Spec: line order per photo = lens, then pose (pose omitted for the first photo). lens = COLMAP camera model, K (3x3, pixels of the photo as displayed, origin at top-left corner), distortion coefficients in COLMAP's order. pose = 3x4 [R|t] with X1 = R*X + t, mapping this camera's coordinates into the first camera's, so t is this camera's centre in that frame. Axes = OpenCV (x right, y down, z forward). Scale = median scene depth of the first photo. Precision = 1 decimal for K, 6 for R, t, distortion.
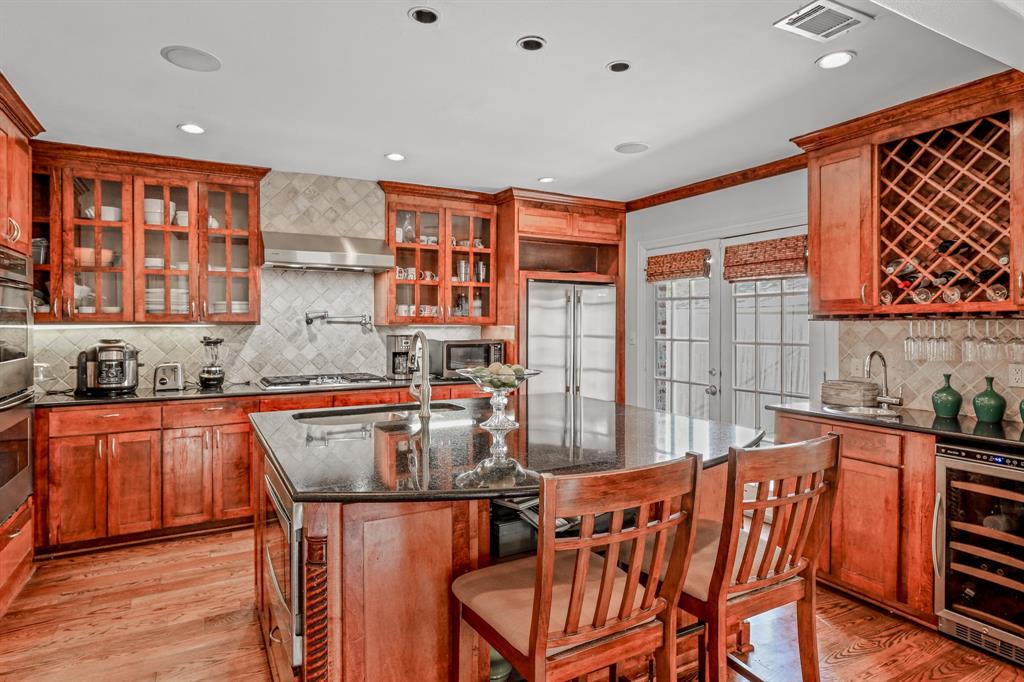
lens RADIAL K [[555.1, 0, 512.0], [0, 555.1, 341.0], [0, 0, 1]] dist [0.003132, 0.001122]
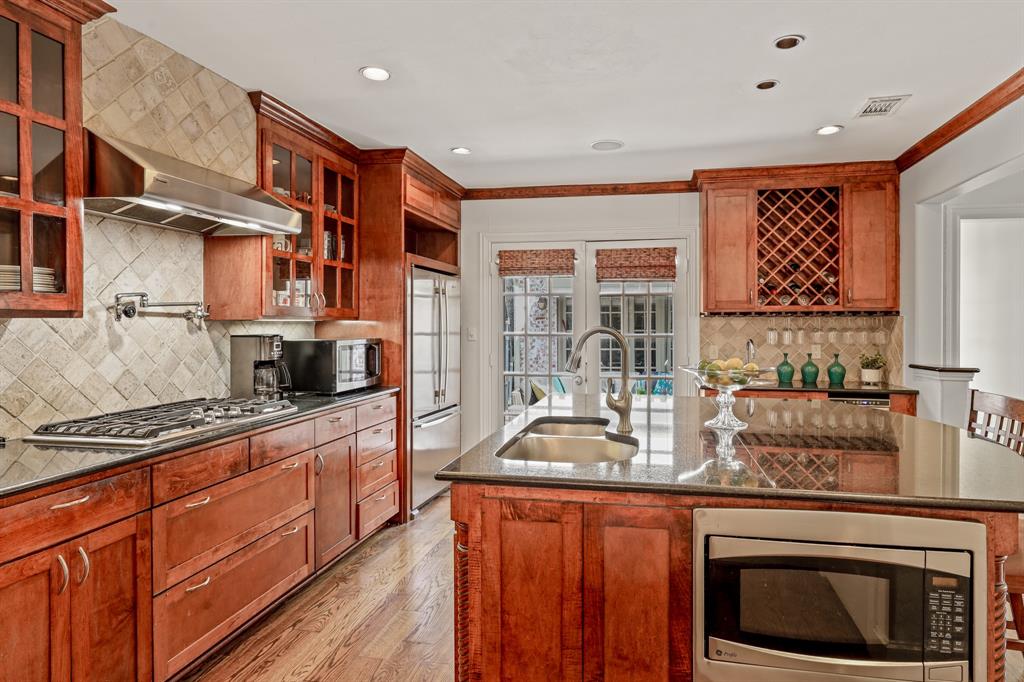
lens RADIAL K [[581.1, 0, 509.8], [0, 581.1, 324.1], [0, 0, 1]] dist [-0.001772, 0.001341]
pose [[0.648408, -0.001833, 0.761290, -0.575891], [0.022282, 0.999614, -0.016571, -0.005913], [-0.760966, 0.027708, 0.648199, 0.369256]]
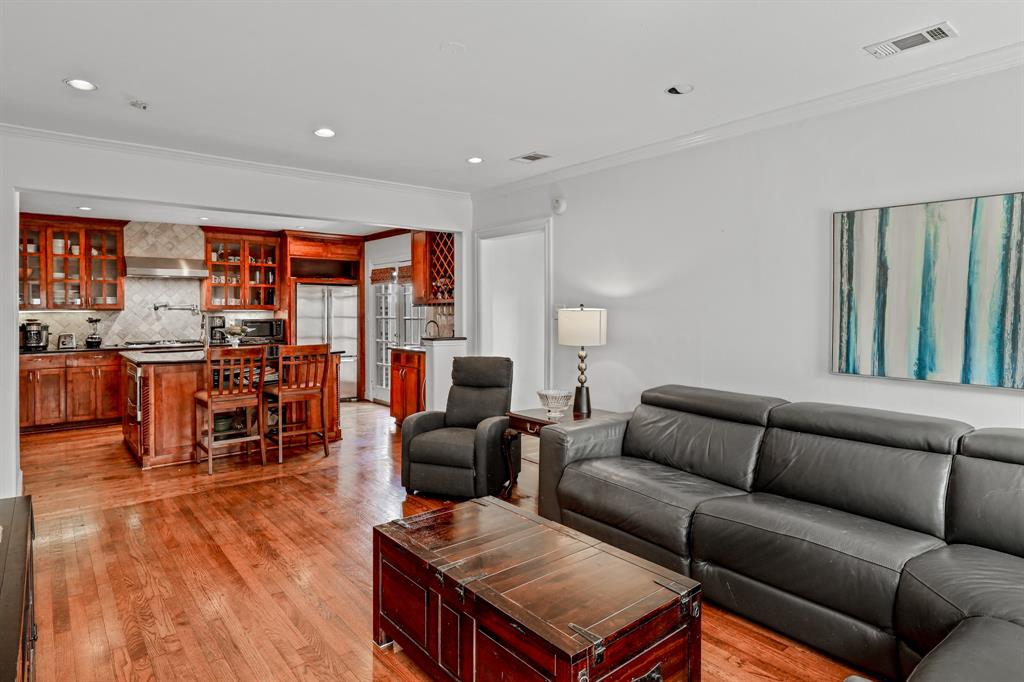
lens RADIAL K [[581.1, 0, 509.8], [0, 581.1, 324.1], [0, 0, 1]] dist [-0.001772, 0.001341]
pose [[0.986786, -0.009596, 0.161745, 0.419480], [0.010931, 0.999913, -0.007371, 0.037930], [-0.161660, 0.009041, 0.986805, -0.935945]]
